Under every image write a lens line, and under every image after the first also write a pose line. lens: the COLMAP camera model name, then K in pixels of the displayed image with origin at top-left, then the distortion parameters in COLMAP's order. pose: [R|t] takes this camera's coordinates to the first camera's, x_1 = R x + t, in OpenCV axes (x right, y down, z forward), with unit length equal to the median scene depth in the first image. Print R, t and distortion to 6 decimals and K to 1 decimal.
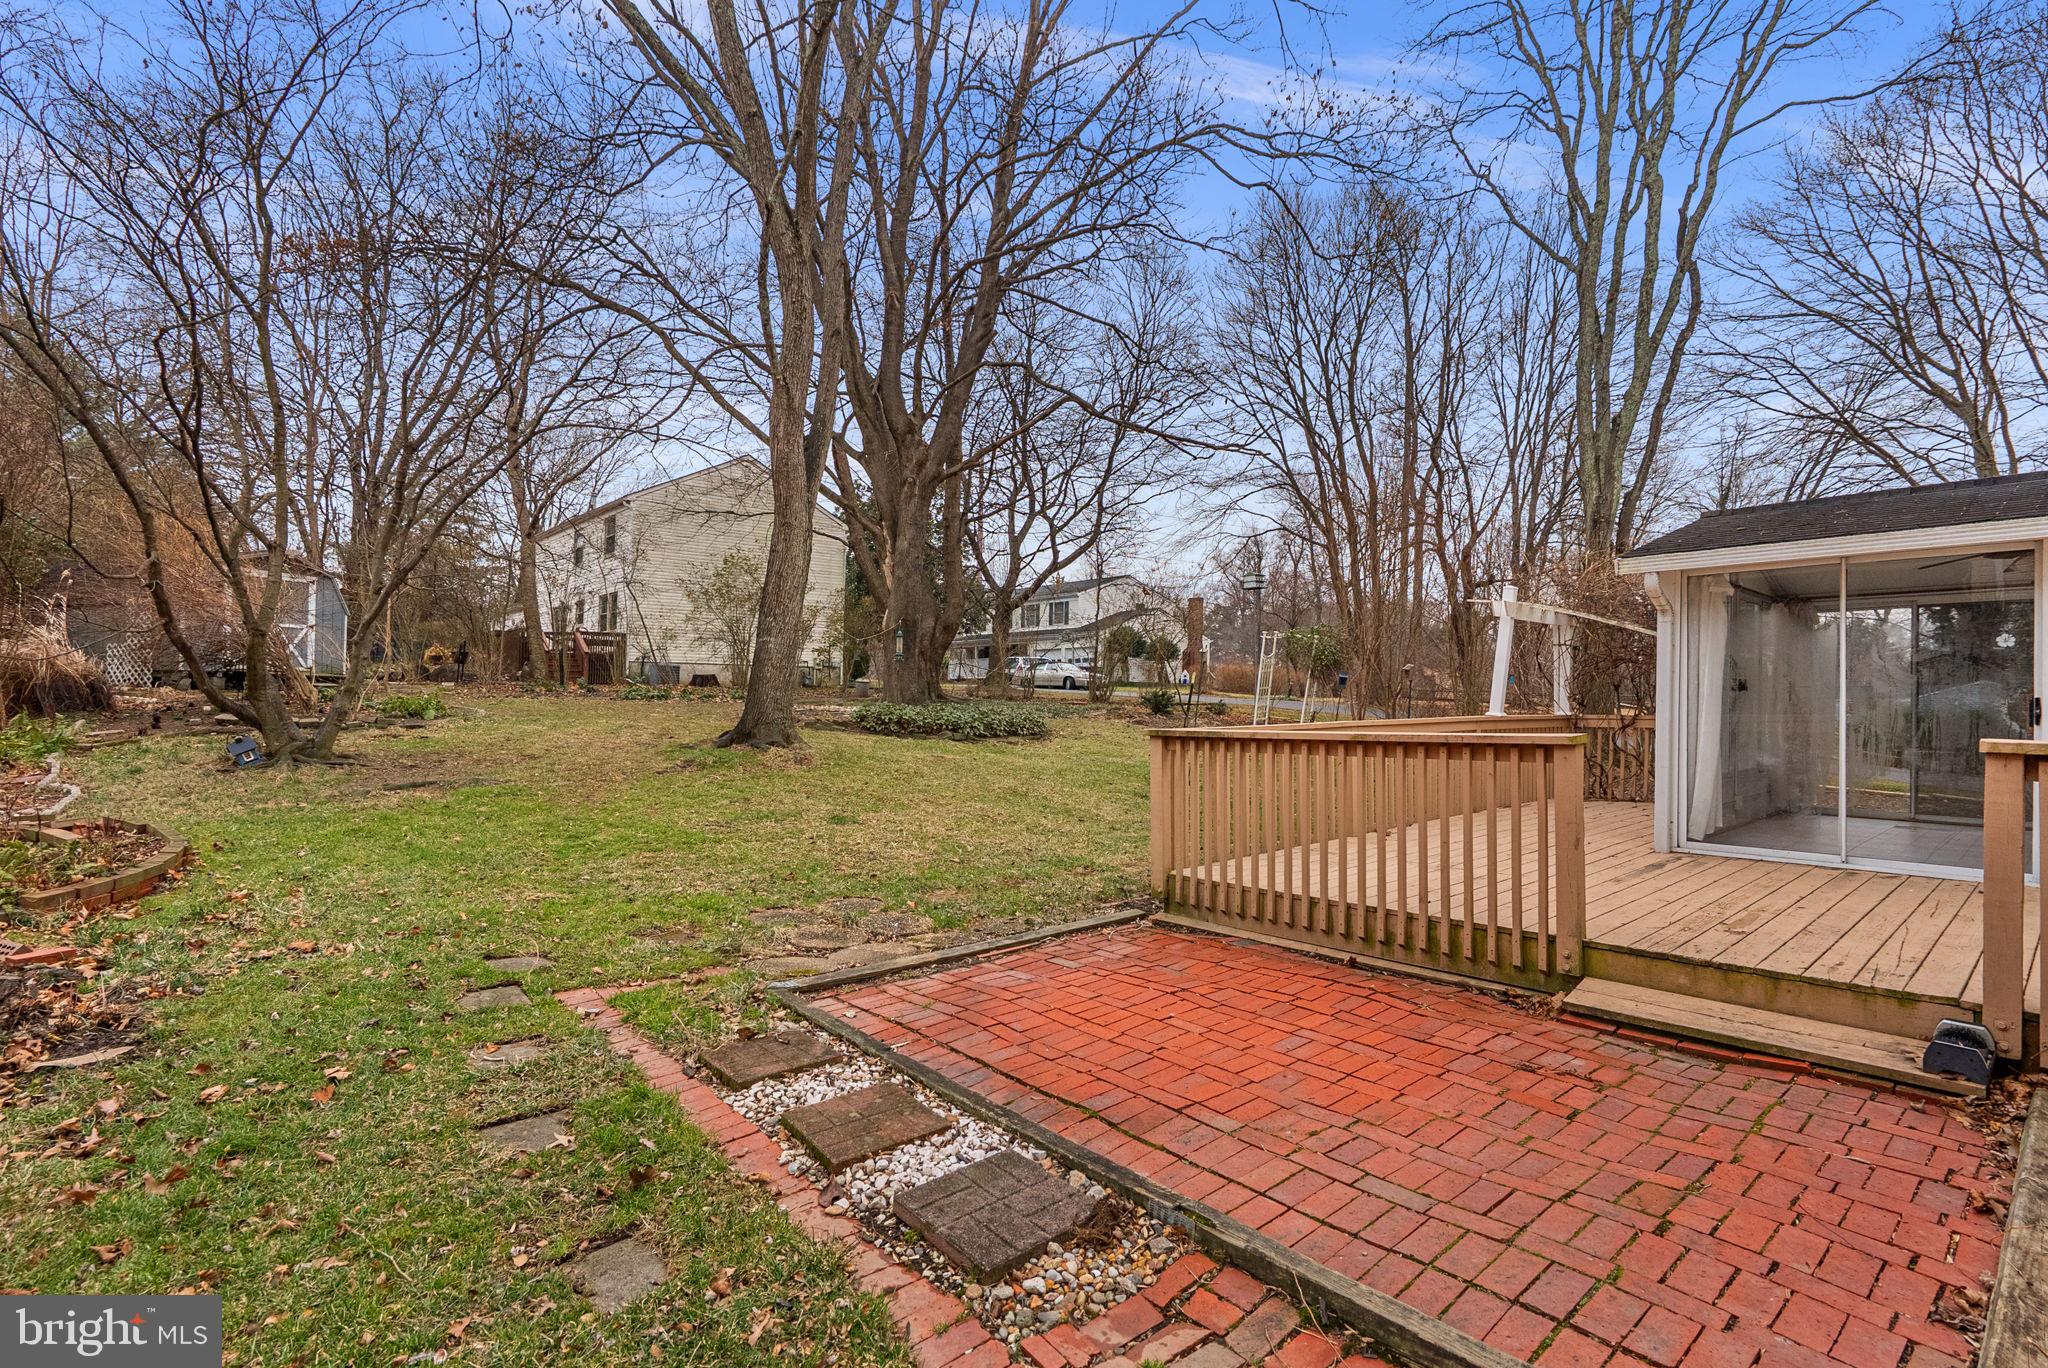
lens RADIAL K [[934.0, 0, 1006.0], [0, 934.0, 682.8], [0, 0, 1]] dist [-0.006287, 0.000614]
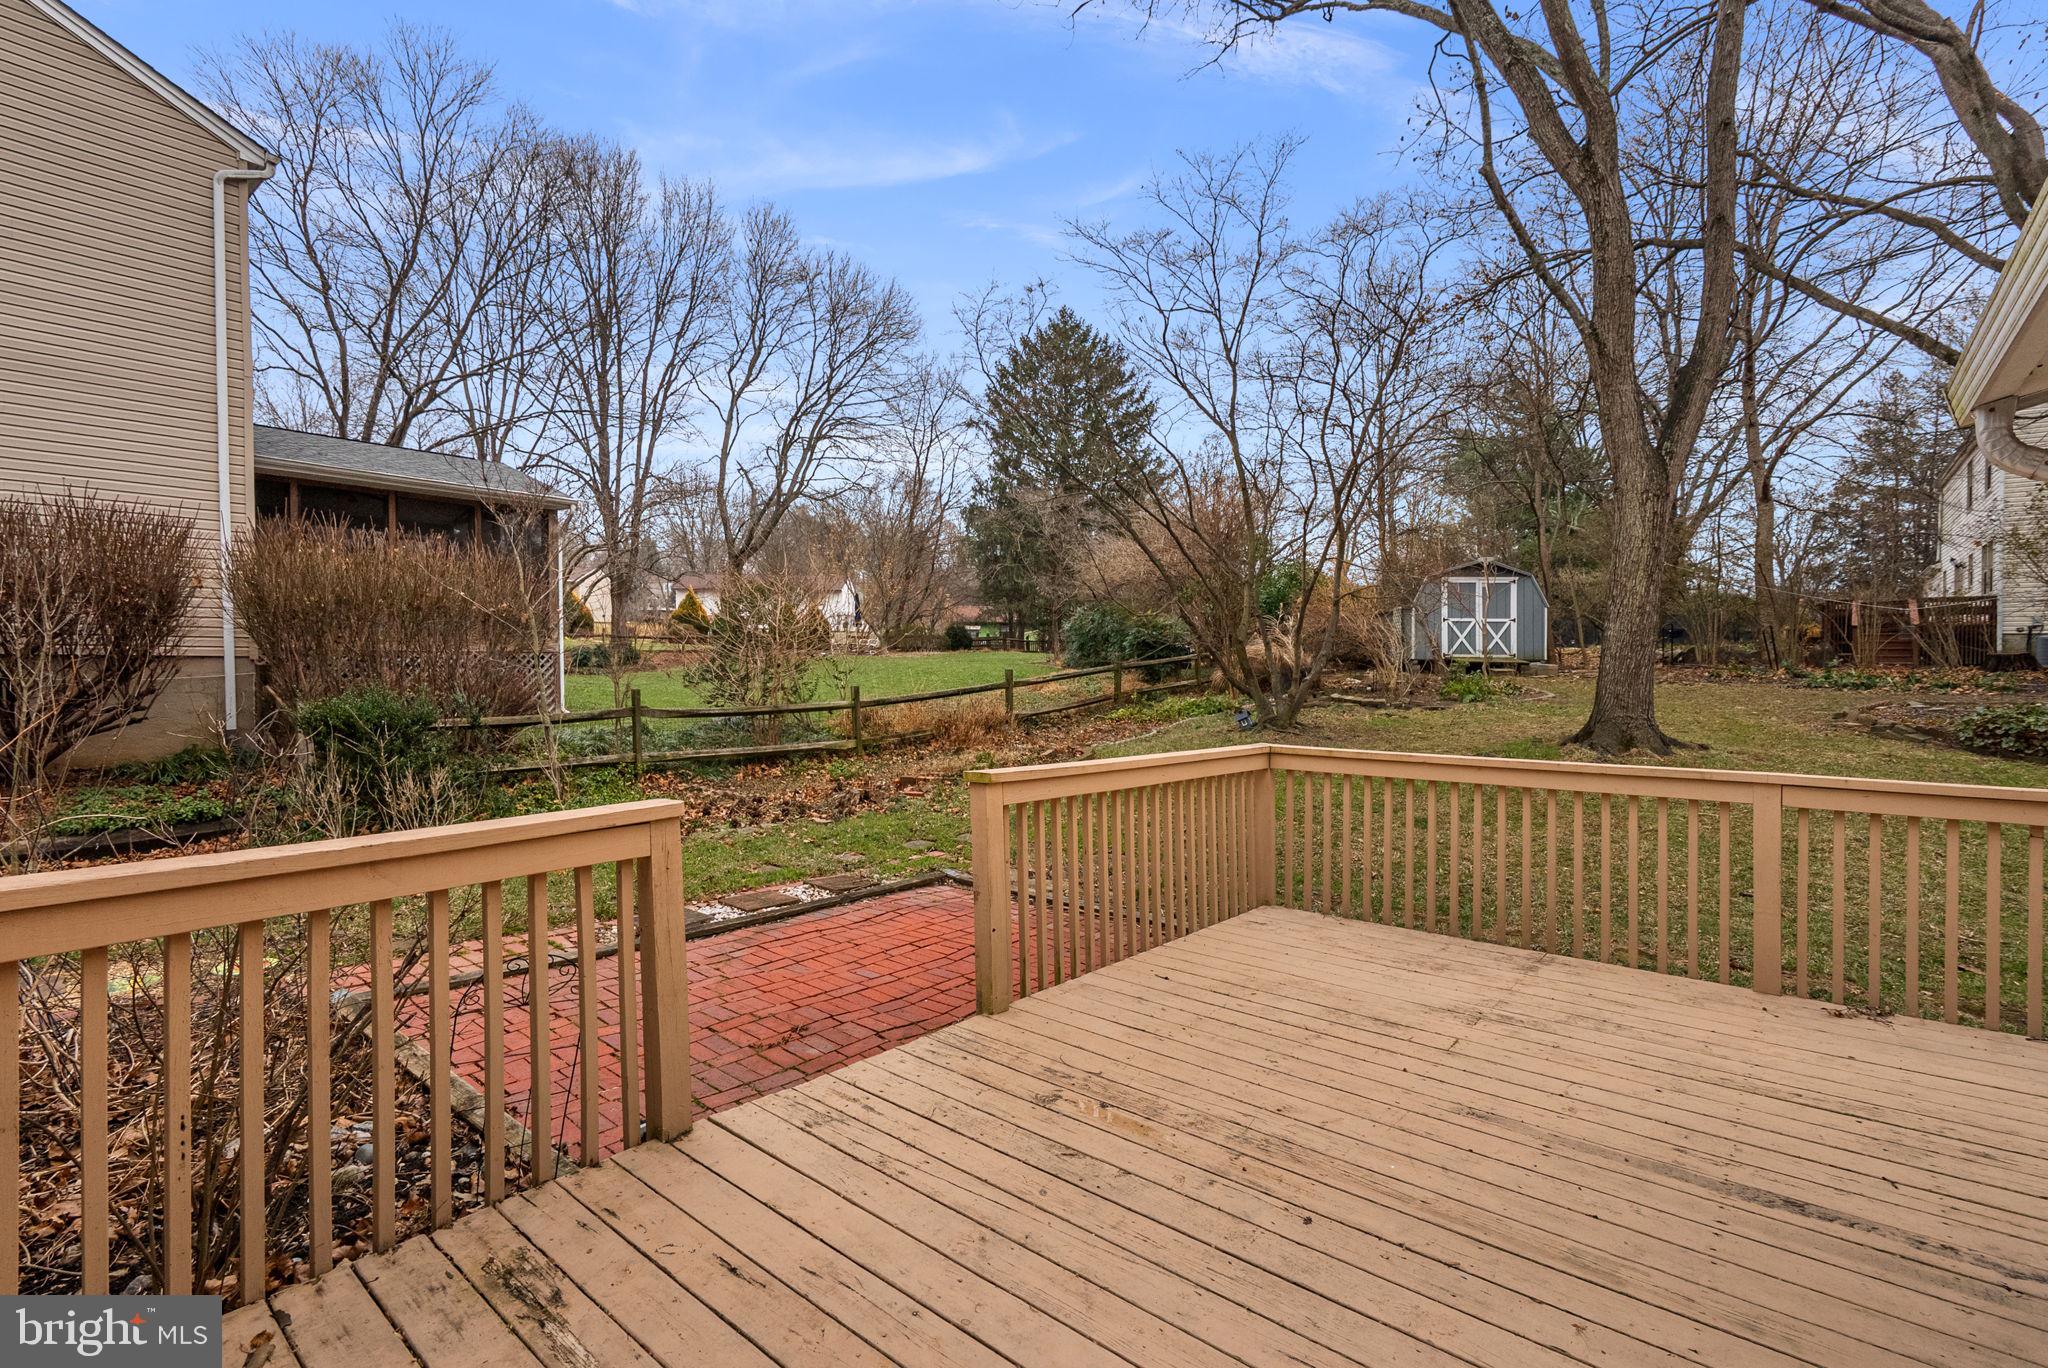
lens RADIAL K [[934.0, 0, 1002.4], [0, 934.0, 686.0], [0, 0, 1]] dist [-0.006287, 0.000614]
pose [[0.153296, 0.018817, -0.988001, 0.388930], [0.010022, 0.999738, 0.020595, -0.010198], [0.988130, -0.013059, 0.153067, 0.237671]]
